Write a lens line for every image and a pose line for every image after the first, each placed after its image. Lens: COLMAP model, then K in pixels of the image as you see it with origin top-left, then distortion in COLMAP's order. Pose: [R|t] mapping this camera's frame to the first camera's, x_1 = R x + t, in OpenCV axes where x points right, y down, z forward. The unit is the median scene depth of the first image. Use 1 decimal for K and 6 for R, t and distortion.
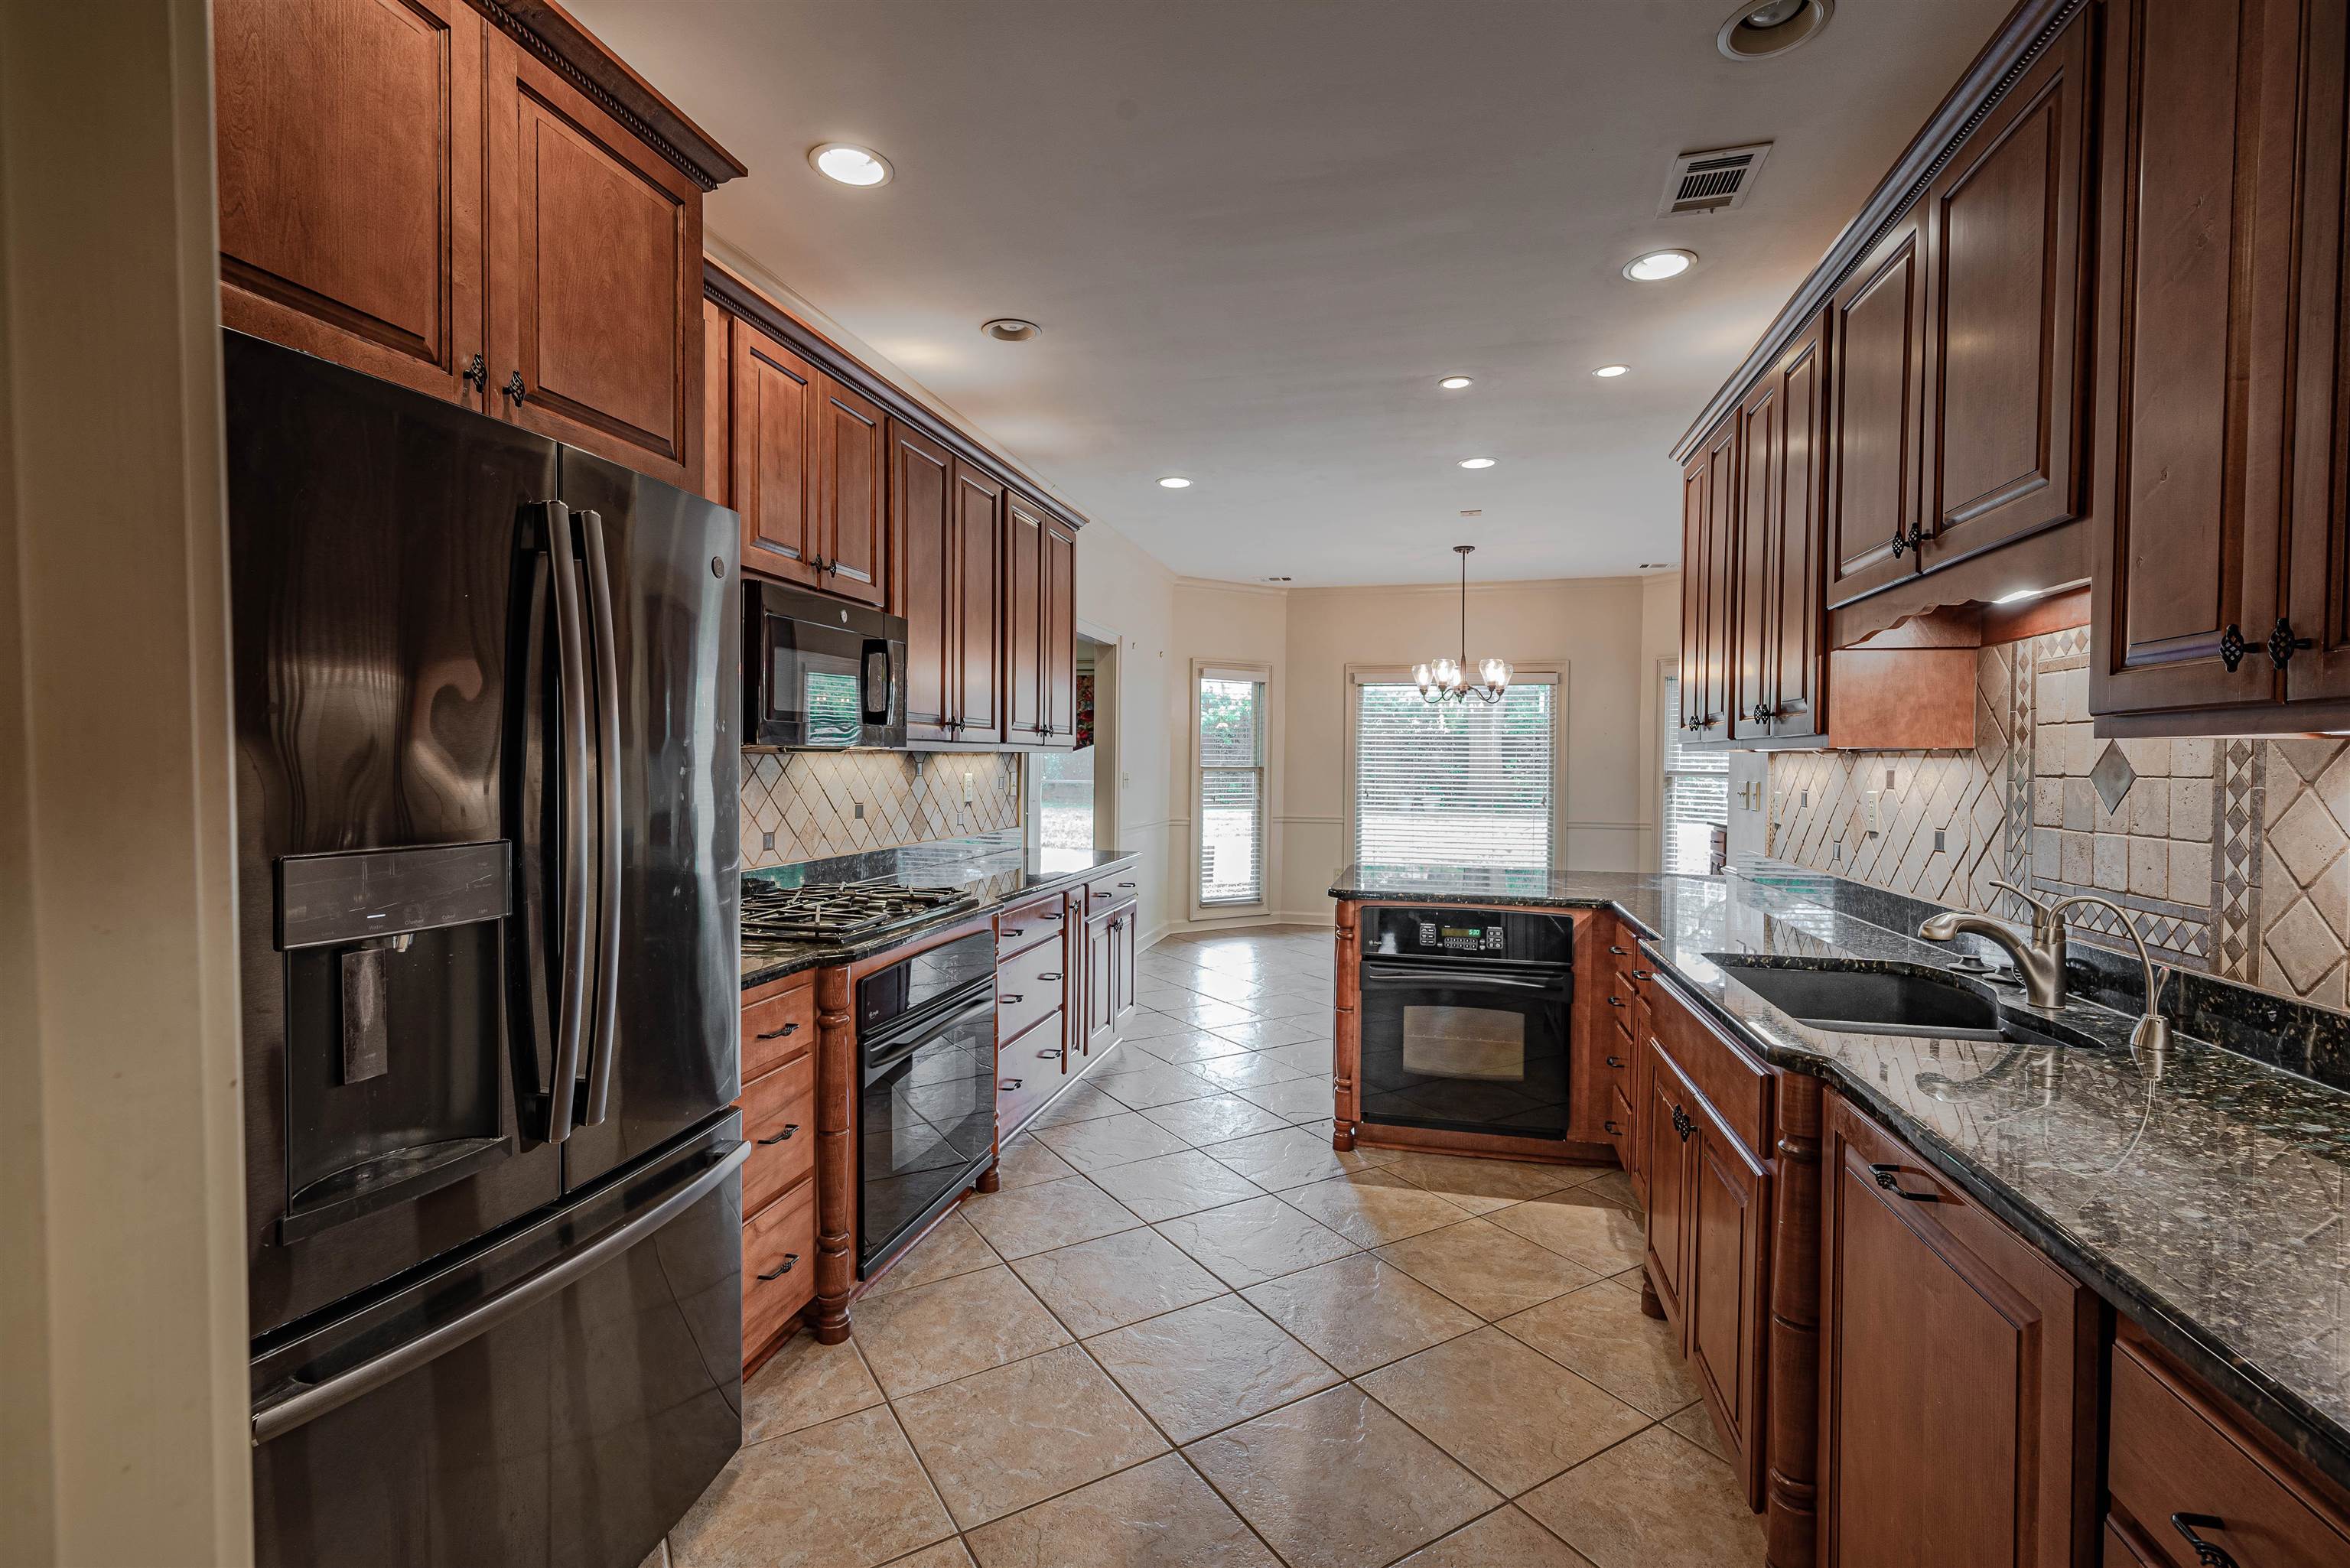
lens RADIAL K [[1052.9, 0, 1175.0], [0, 1052.9, 784.0], [0, 0, 1]] dist [0.000002, 0.000322]
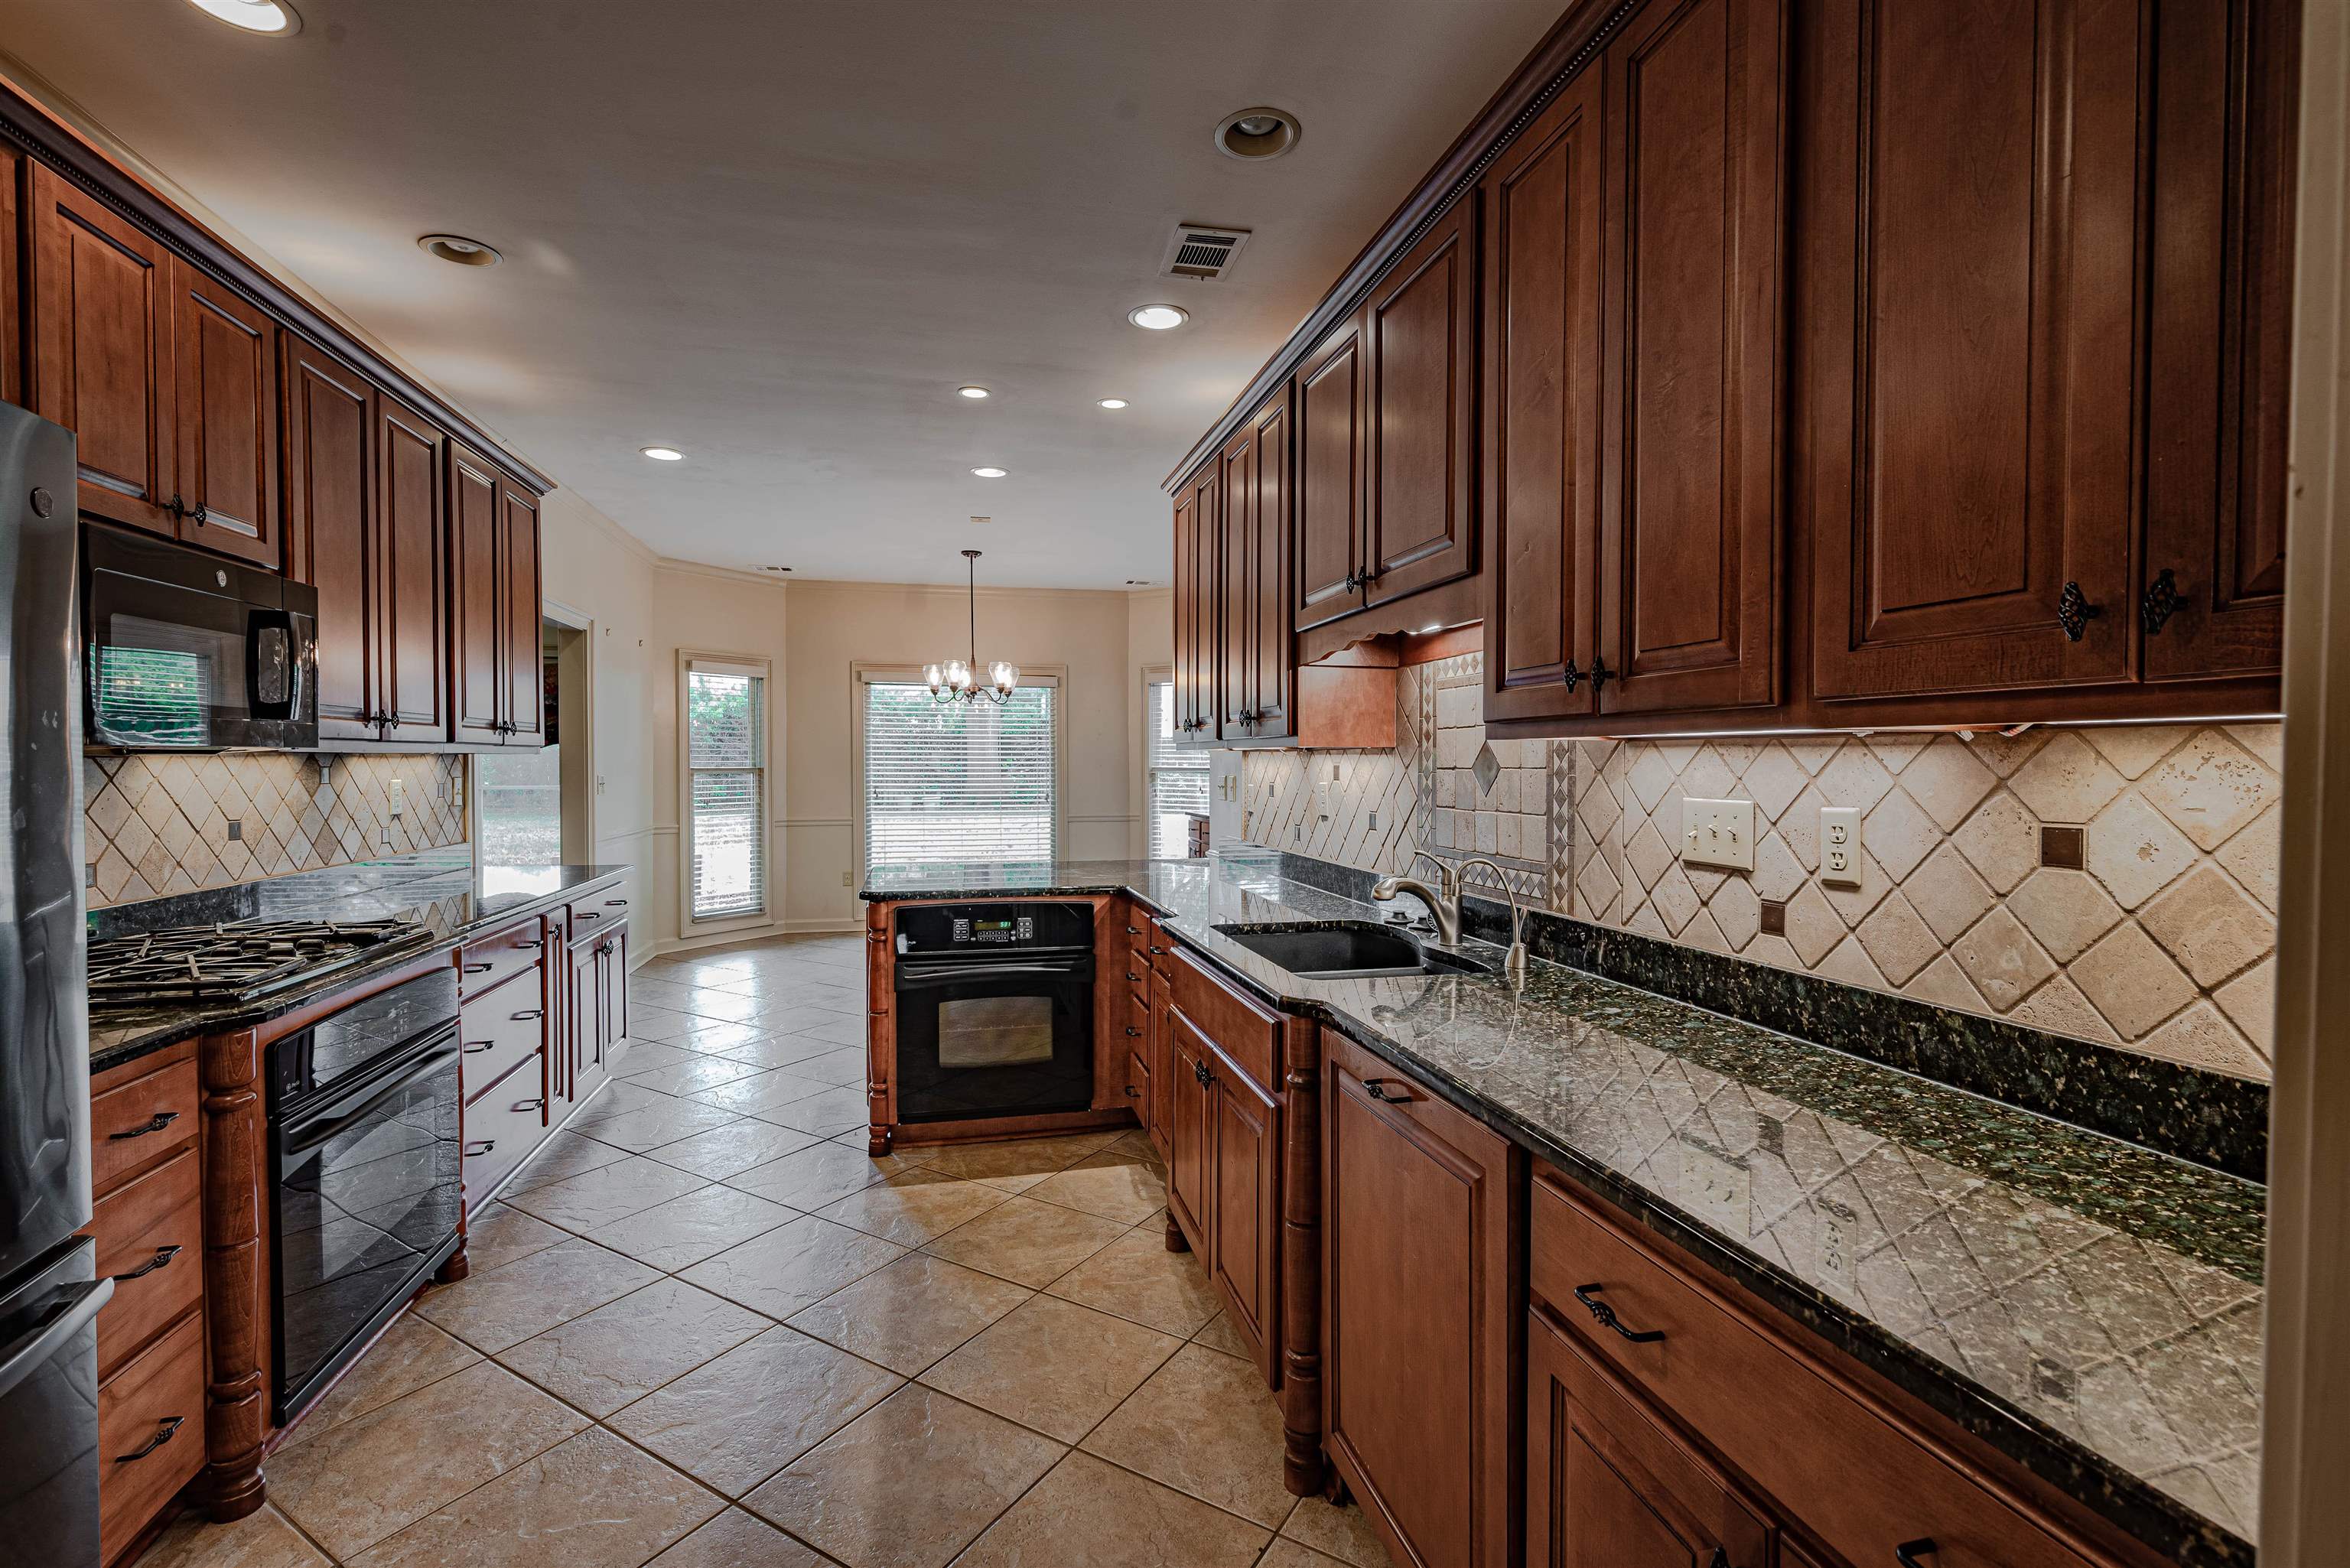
lens RADIAL K [[1051.6, 0, 1175.0], [0, 1051.6, 784.0], [0, 0, 1]] dist [0.000619, 0.000324]
pose [[0.890506, -0.017653, 0.454629, -0.048751], [0.017345, 0.999838, 0.004849, -0.000308], [-0.454641, 0.003567, 0.890668, -0.004878]]
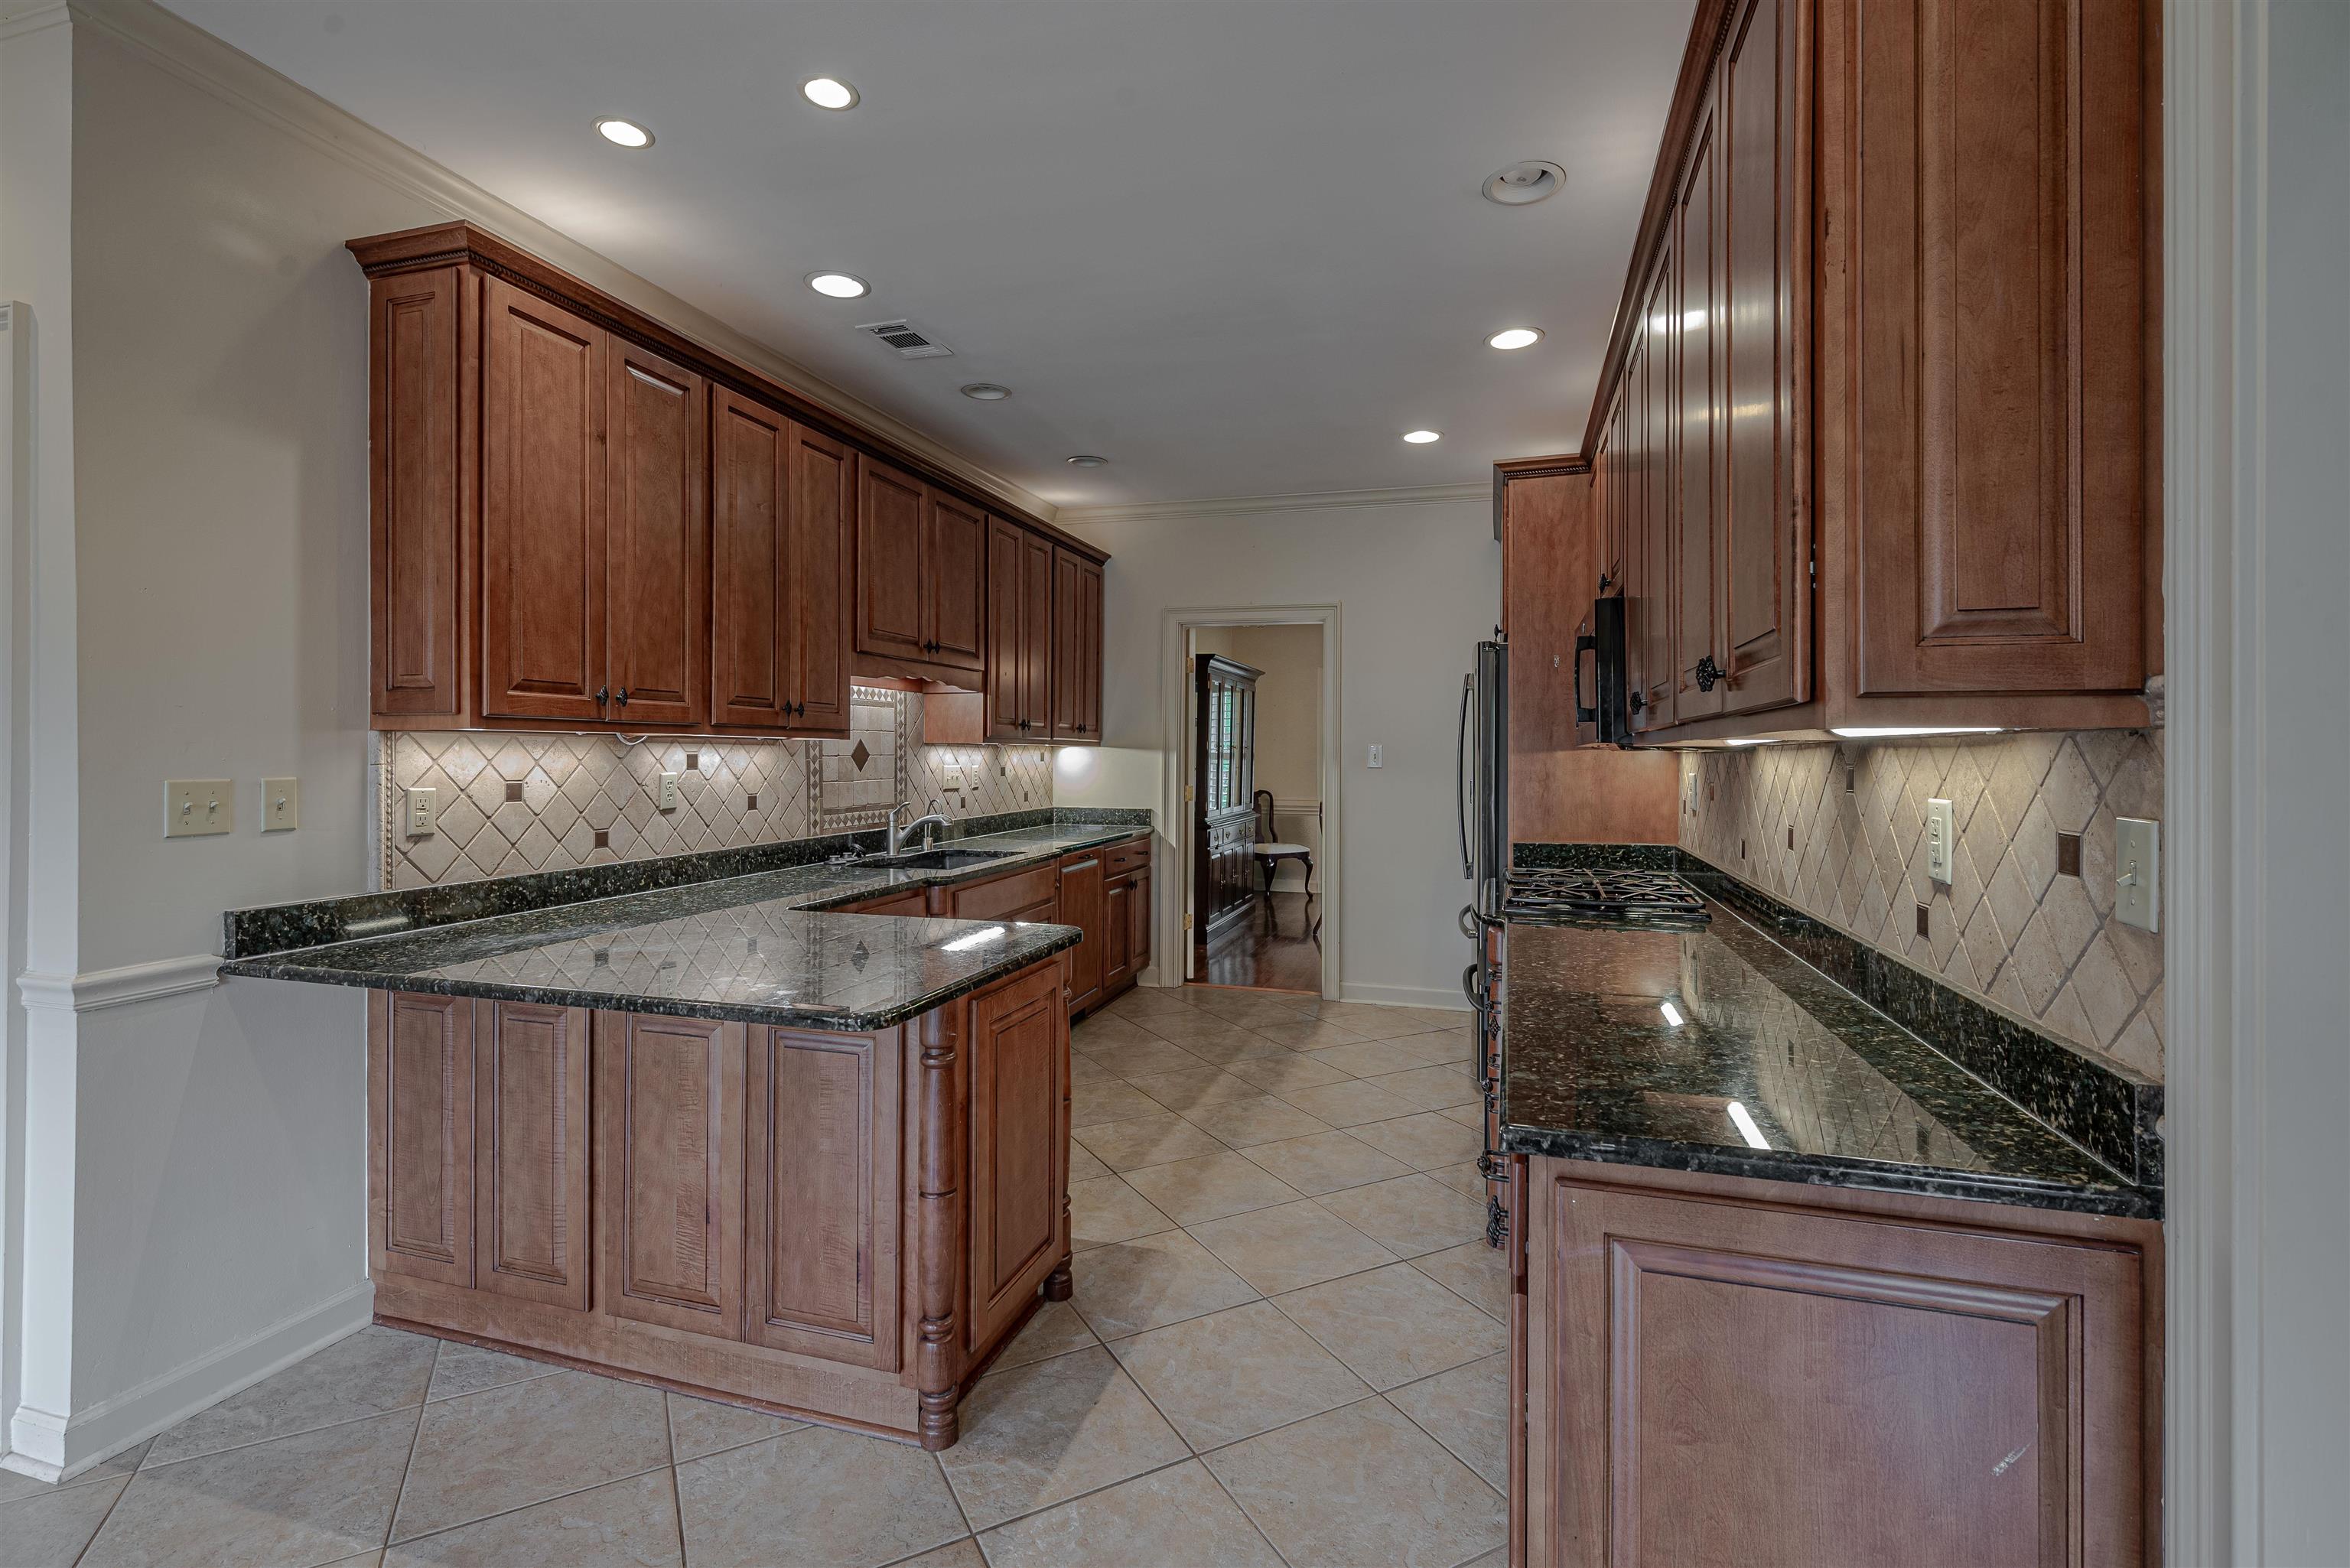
lens RADIAL K [[1052.9, 0, 1175.0], [0, 1052.9, 784.0], [0, 0, 1]] dist [0.000002, 0.000322]
pose [[-0.998411, -0.006599, 0.055967, 0.062378], [-0.003793, 0.998738, 0.050089, -0.045983], [-0.056227, 0.049797, -0.997175, 2.387448]]
